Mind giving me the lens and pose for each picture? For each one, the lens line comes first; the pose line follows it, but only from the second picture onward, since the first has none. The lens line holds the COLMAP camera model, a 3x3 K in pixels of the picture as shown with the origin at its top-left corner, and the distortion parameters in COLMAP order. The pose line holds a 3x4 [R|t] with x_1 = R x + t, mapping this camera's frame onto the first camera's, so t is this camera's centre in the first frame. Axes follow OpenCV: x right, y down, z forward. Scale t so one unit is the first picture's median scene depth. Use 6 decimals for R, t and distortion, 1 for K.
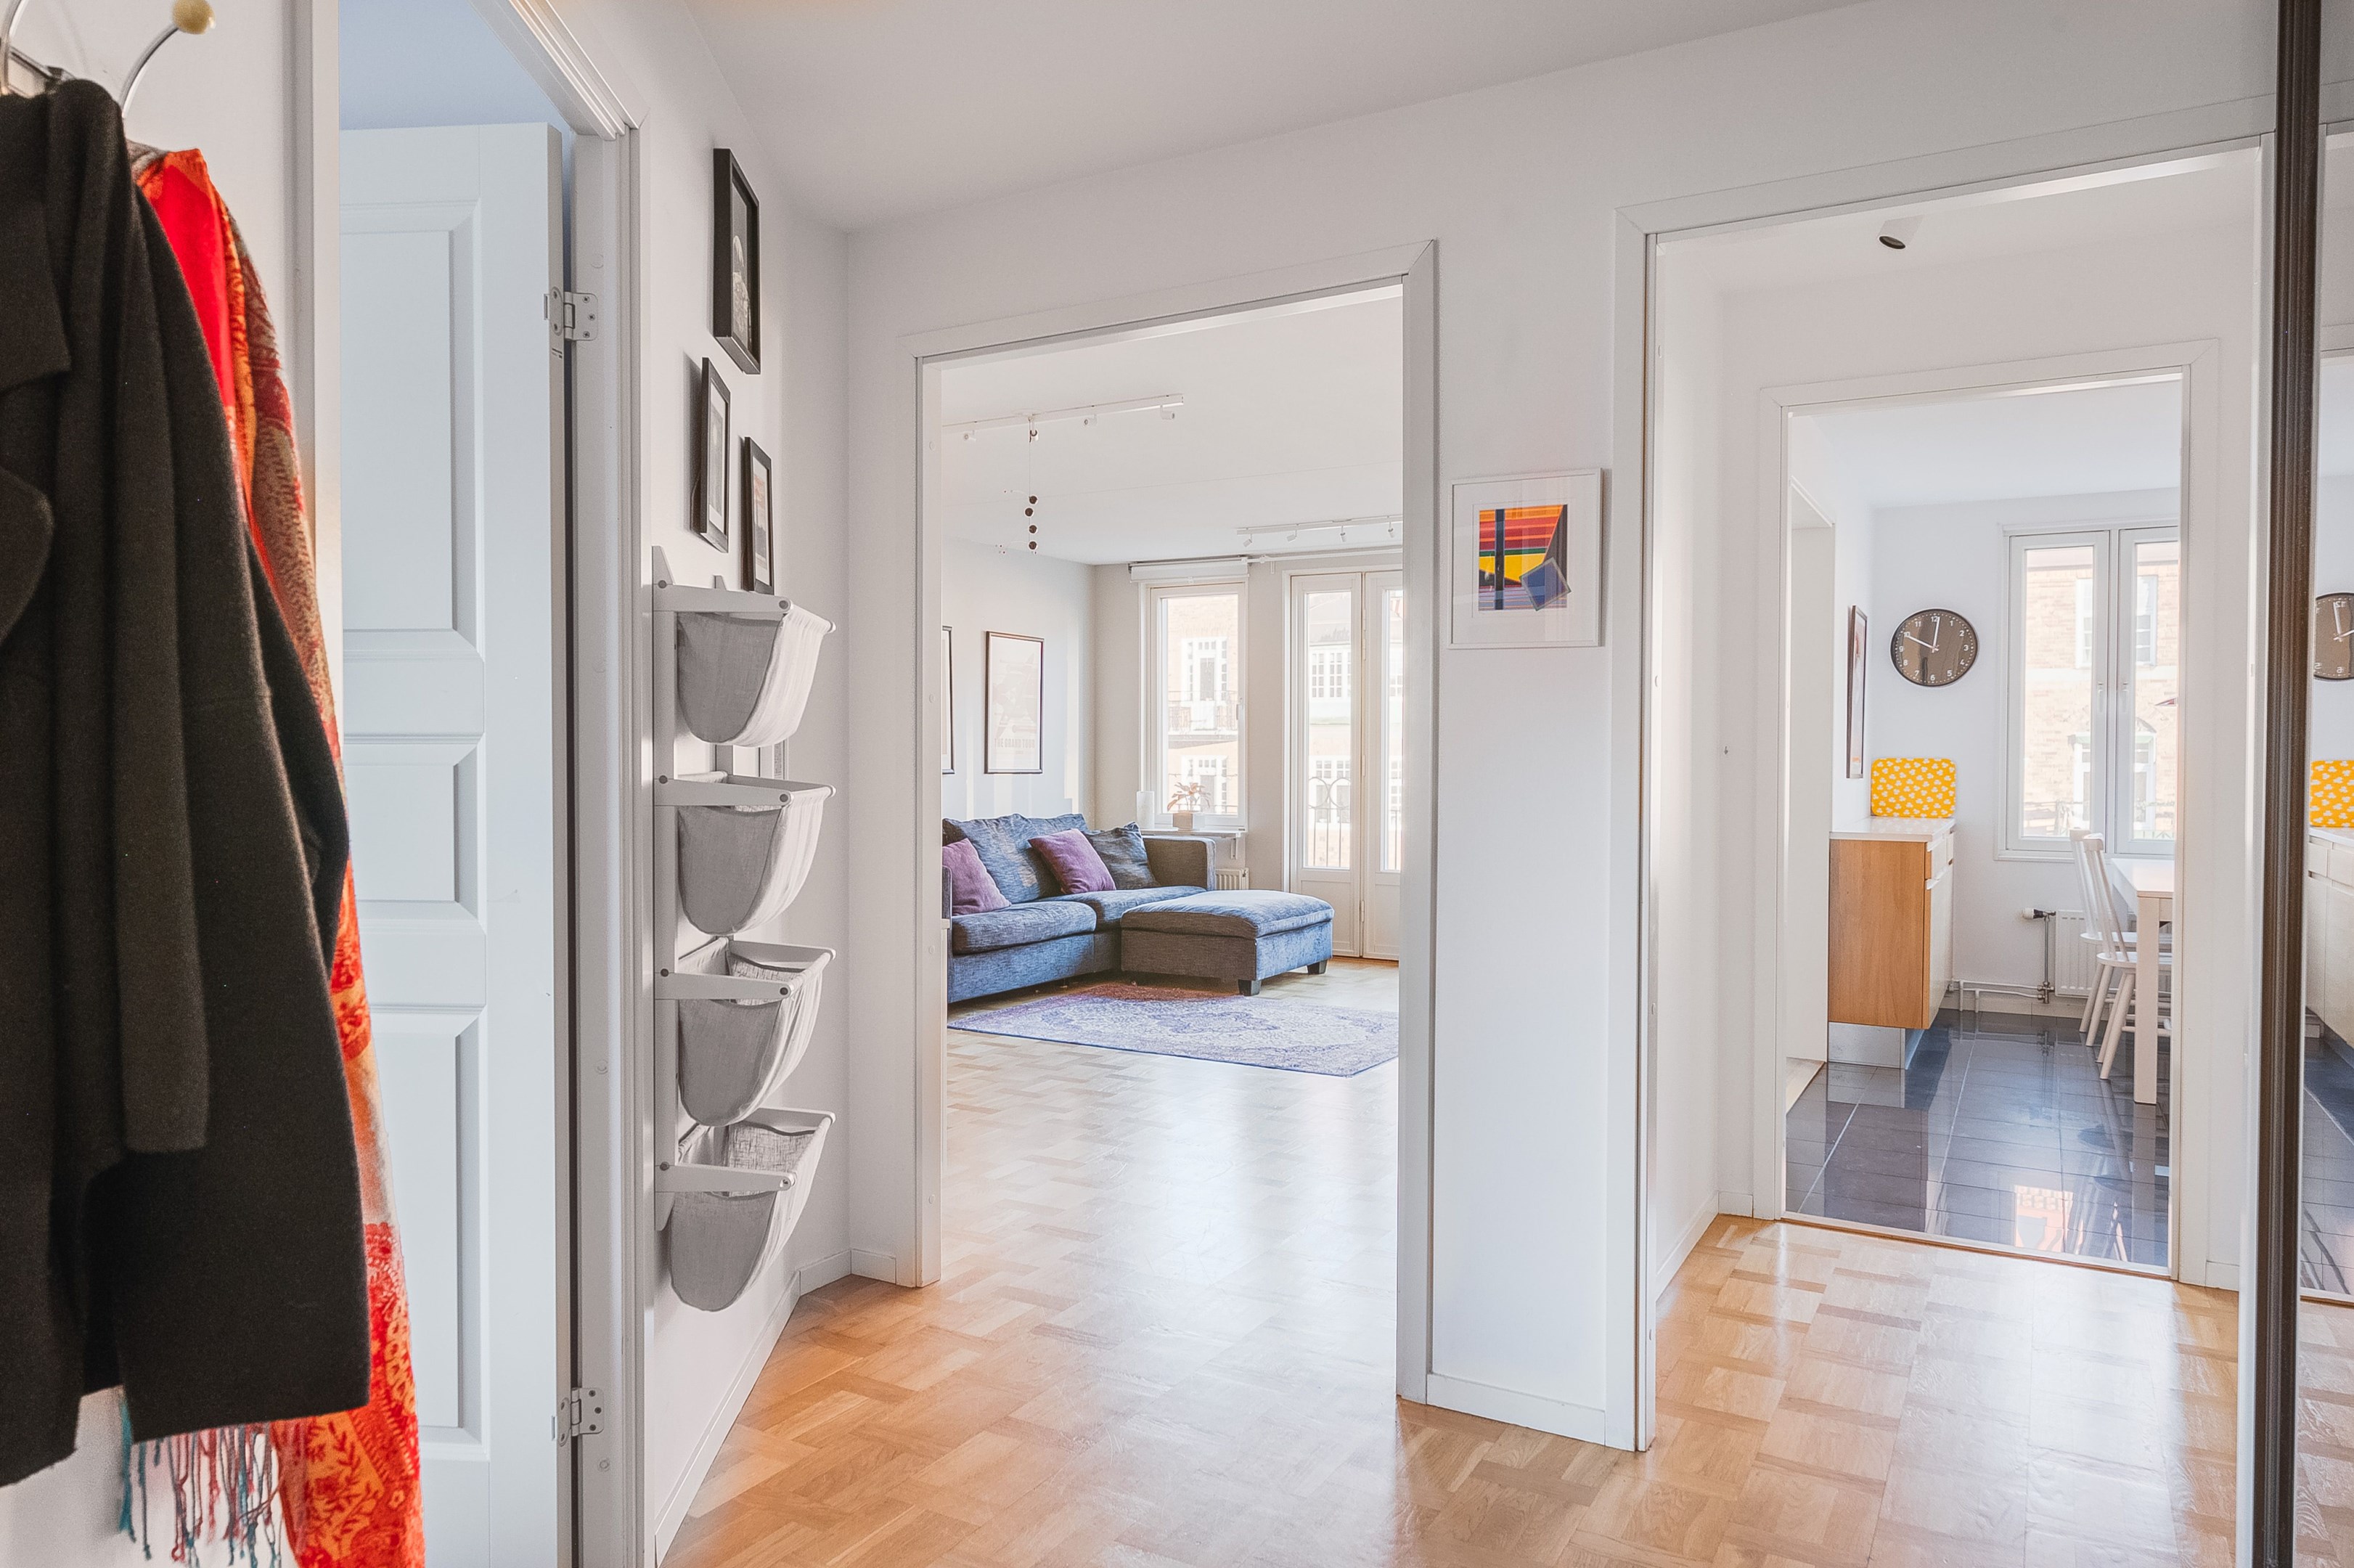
lens RADIAL K [[1502.9, 0, 1170.5], [0, 1502.9, 788.4], [0, 0, 1]] dist [0.003674, 0.001045]
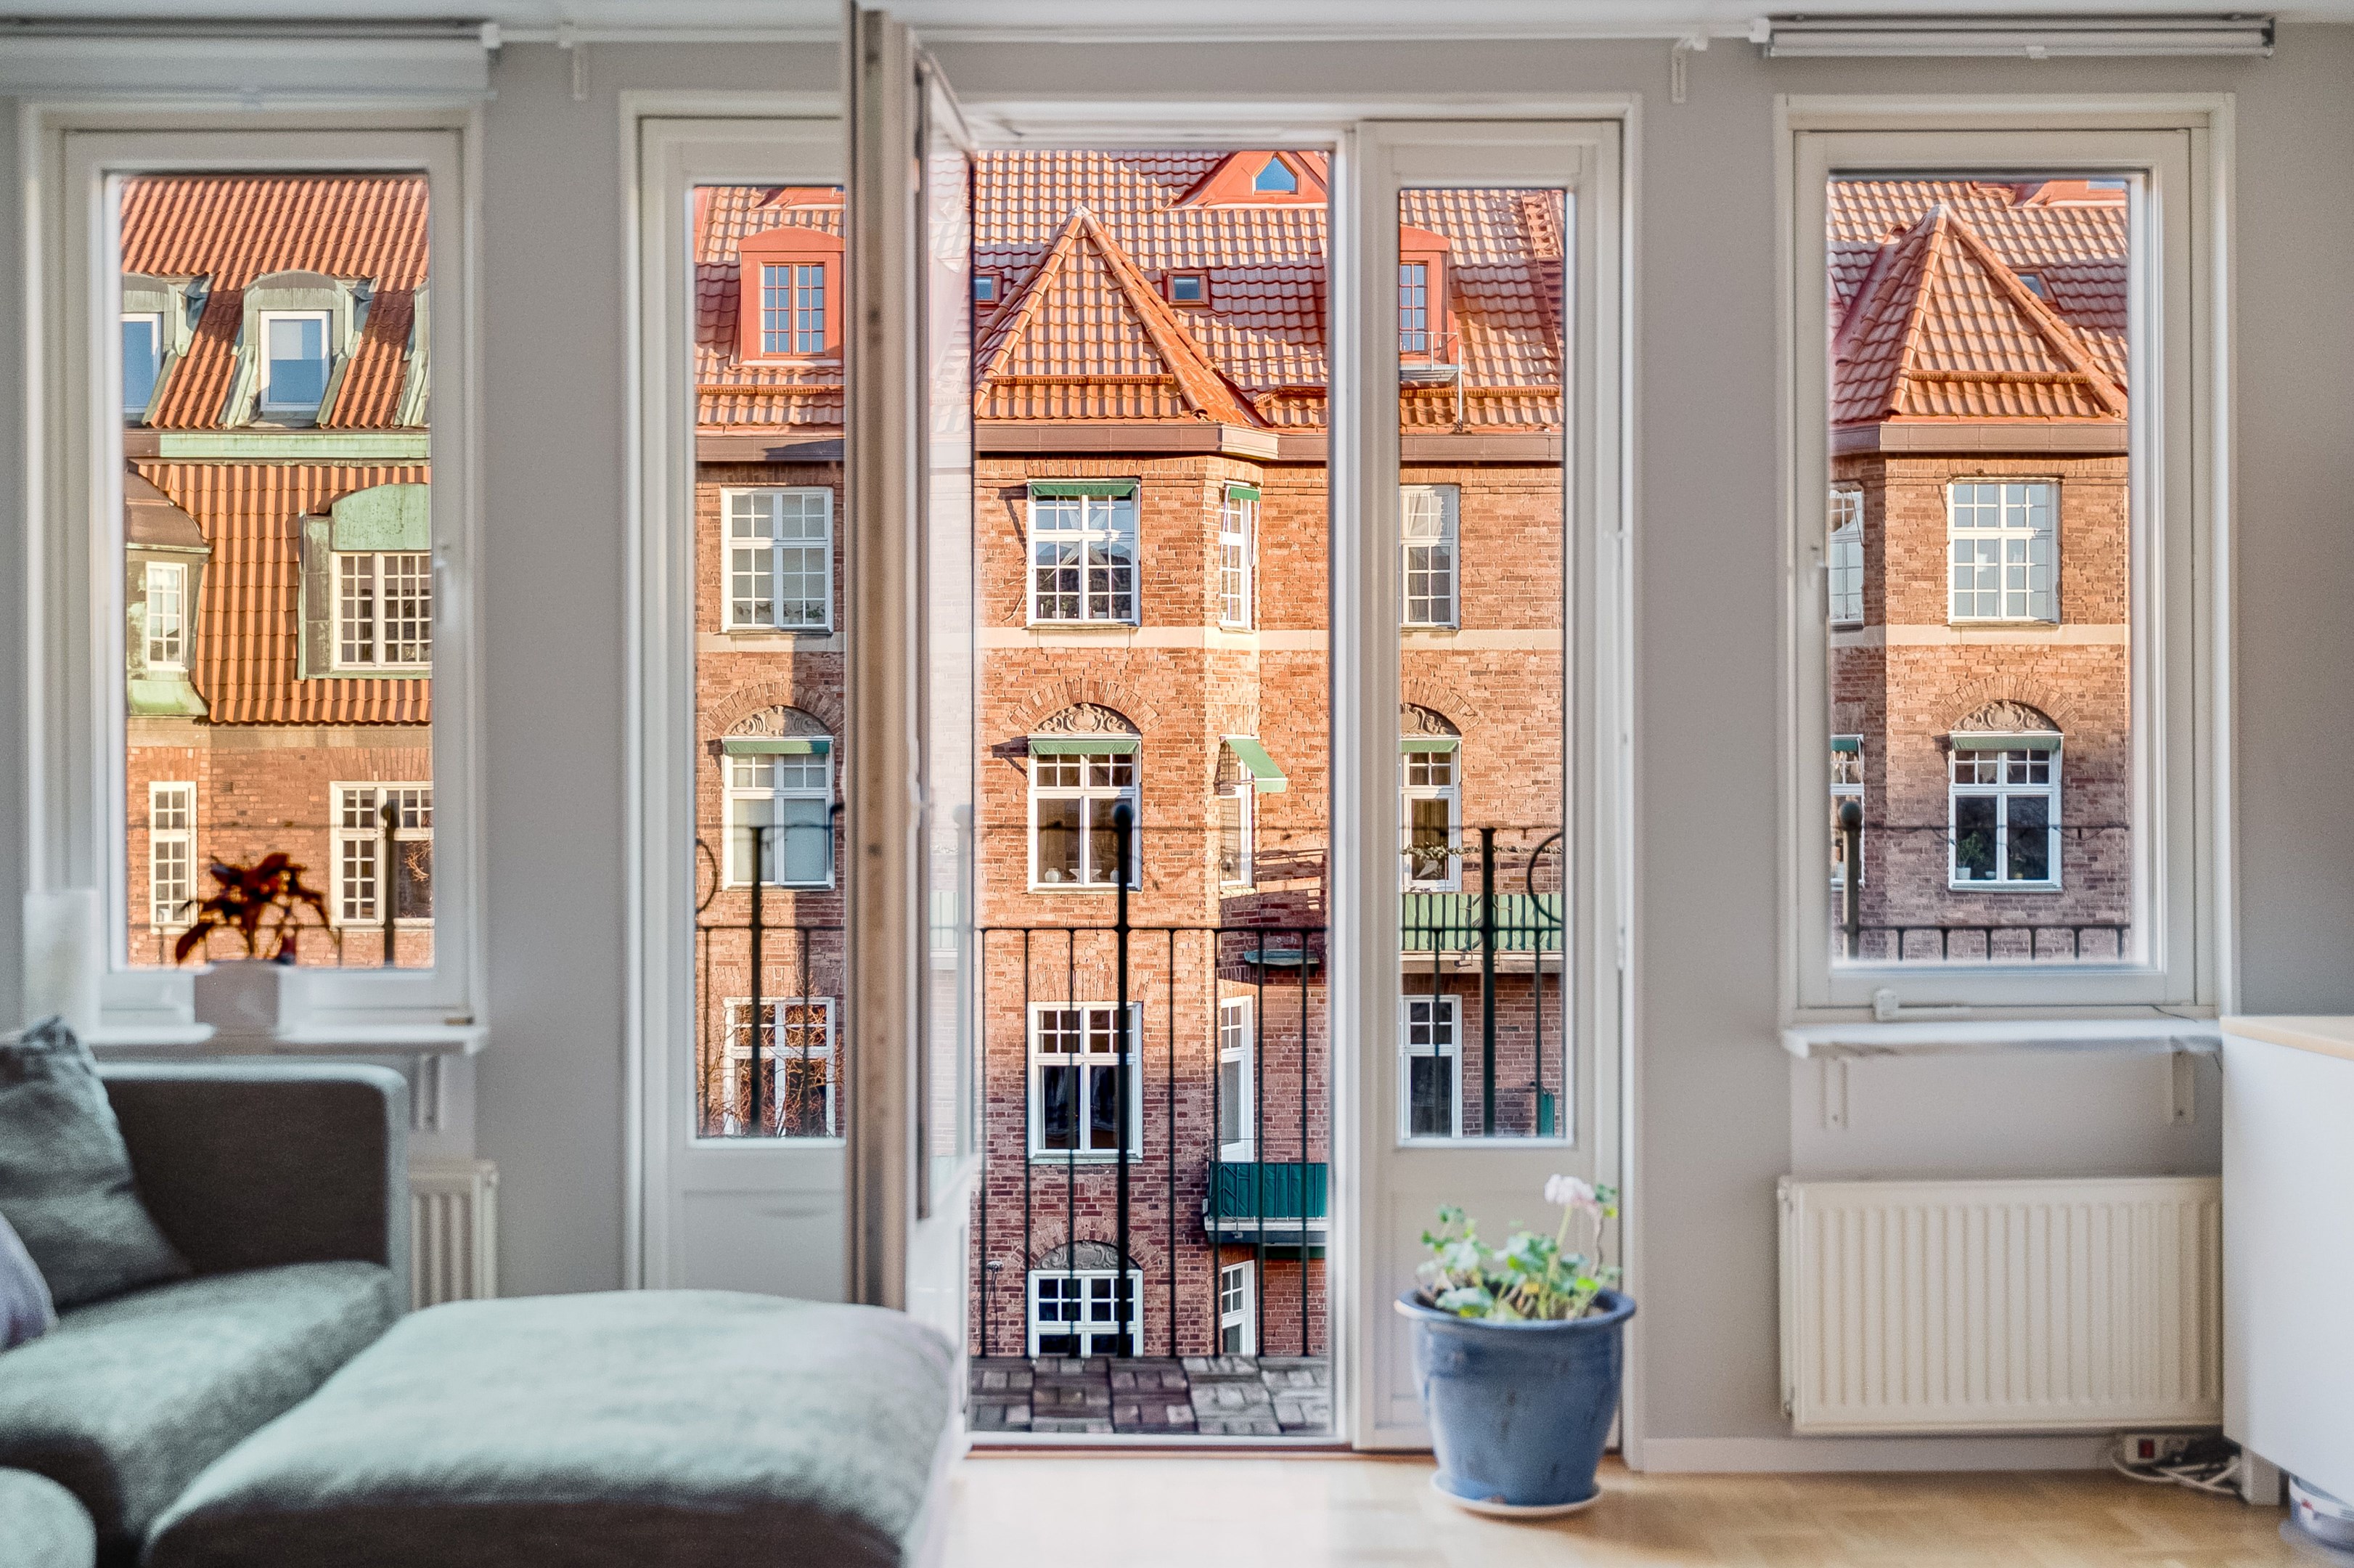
lens RADIAL K [[2611.4, 0, 1079.7], [0, 2611.4, 779.7], [0, 0, 1]] dist [-0.009181, 0.000000]
pose [[0.863518, -0.005361, 0.504289, -0.105254], [0.016953, 0.999687, -0.018402, -0.006917], [-0.504032, 0.024439, 0.863339, 0.582846]]
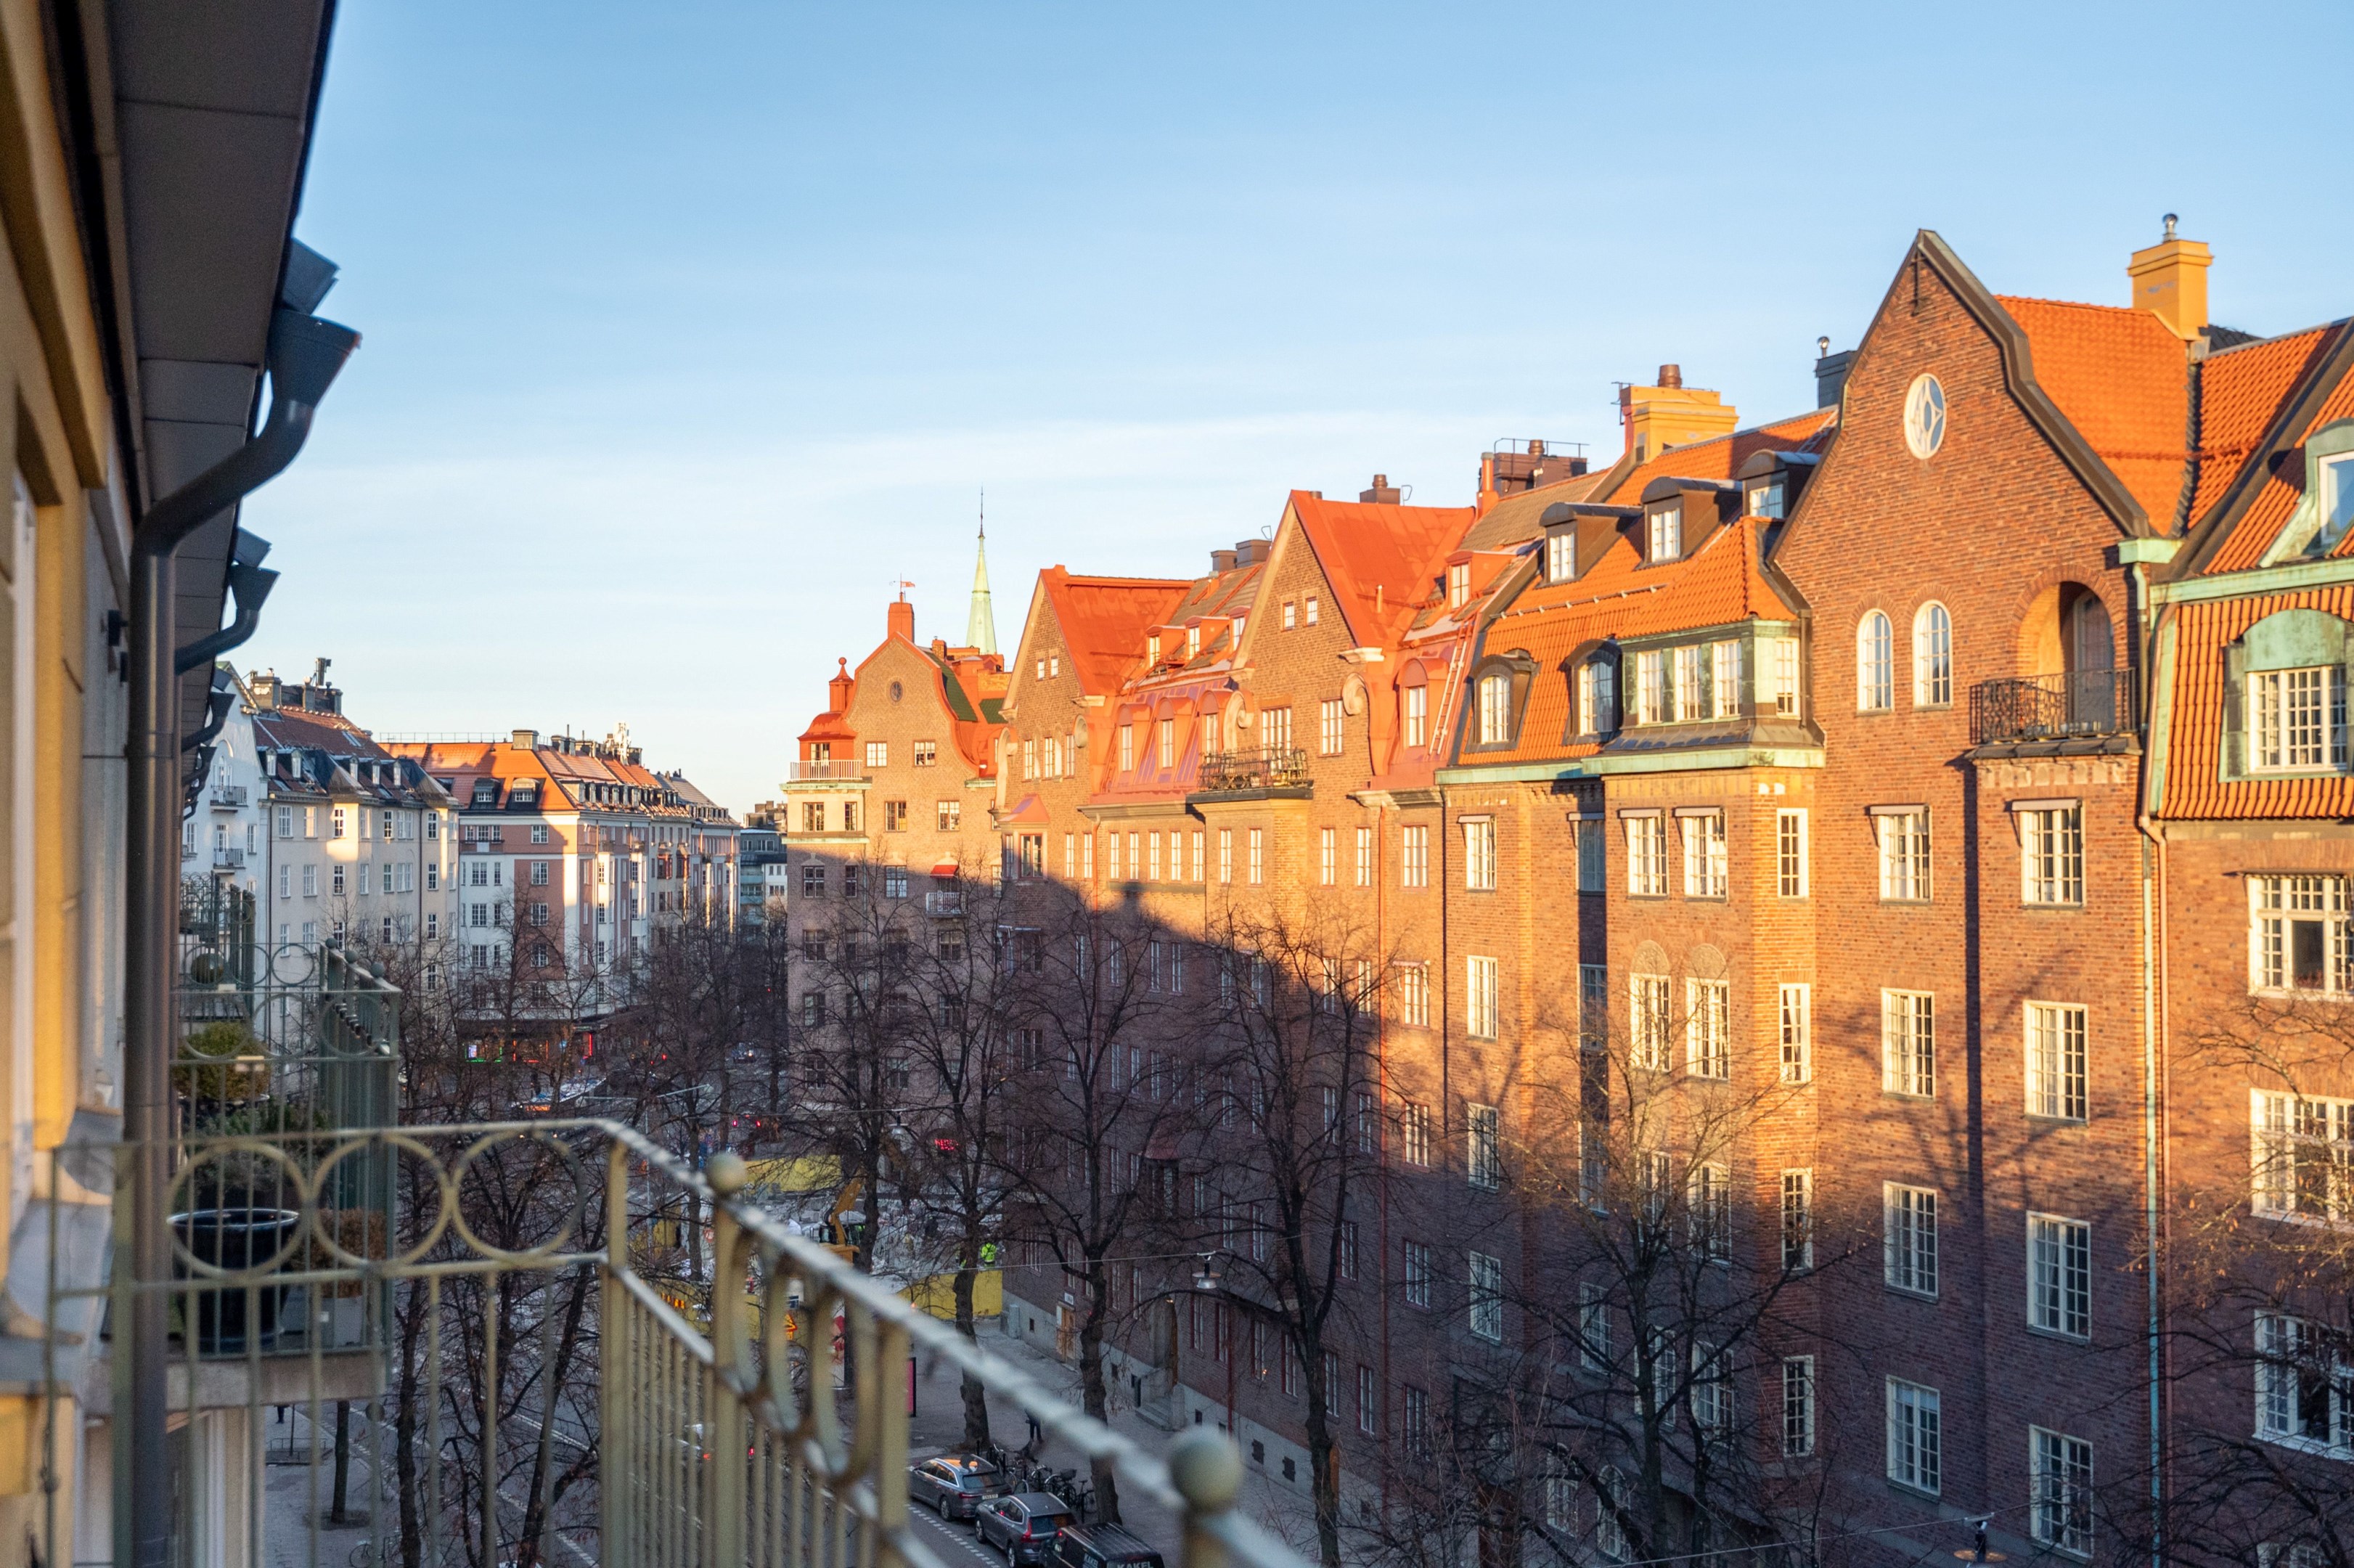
lens RADIAL K [[2513.9, 0, 1176.6], [0, 2513.9, 787.0], [0, 0, 1]] dist [0.006877, 0.000000]
pose [[0.792457, -0.019016, -0.609632, 2.305785], [-0.010448, 0.998944, -0.044742, -0.021053], [0.609839, 0.041826, 0.791421, -0.202227]]
